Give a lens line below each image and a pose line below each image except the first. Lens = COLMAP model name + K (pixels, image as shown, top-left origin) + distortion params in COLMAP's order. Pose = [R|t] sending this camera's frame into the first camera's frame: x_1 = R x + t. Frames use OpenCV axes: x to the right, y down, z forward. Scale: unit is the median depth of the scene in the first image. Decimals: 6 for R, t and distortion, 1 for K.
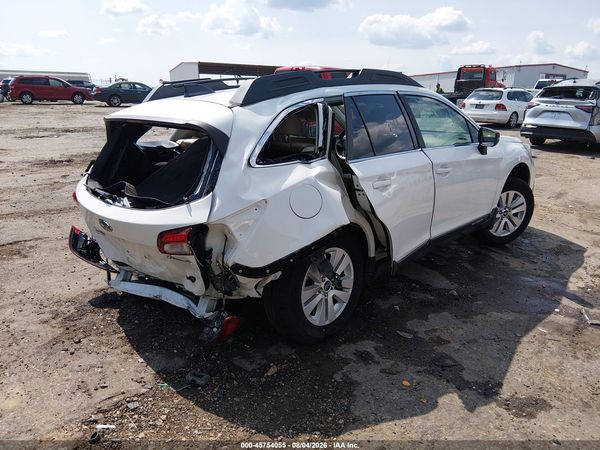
lens RADIAL K [[460.2, 0, 300.5], [0, 460.2, 237.6], [0, 0, 1]] dist [0.083165, -0.149907]
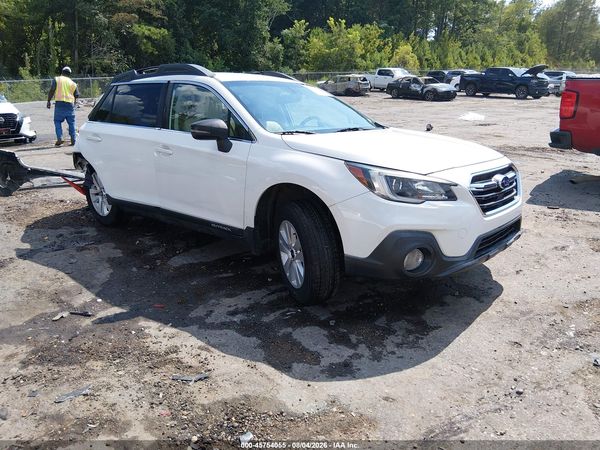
lens RADIAL K [[457.2, 0, 300.0], [0, 457.2, 225.0], [0, 0, 1]] dist [0.080262, -0.135544]
pose [[0.042560, 0.271286, -0.961557, 1.761911], [-0.292480, 0.923649, 0.247646, -0.426942], [0.955324, 0.270697, 0.118656, 1.503262]]
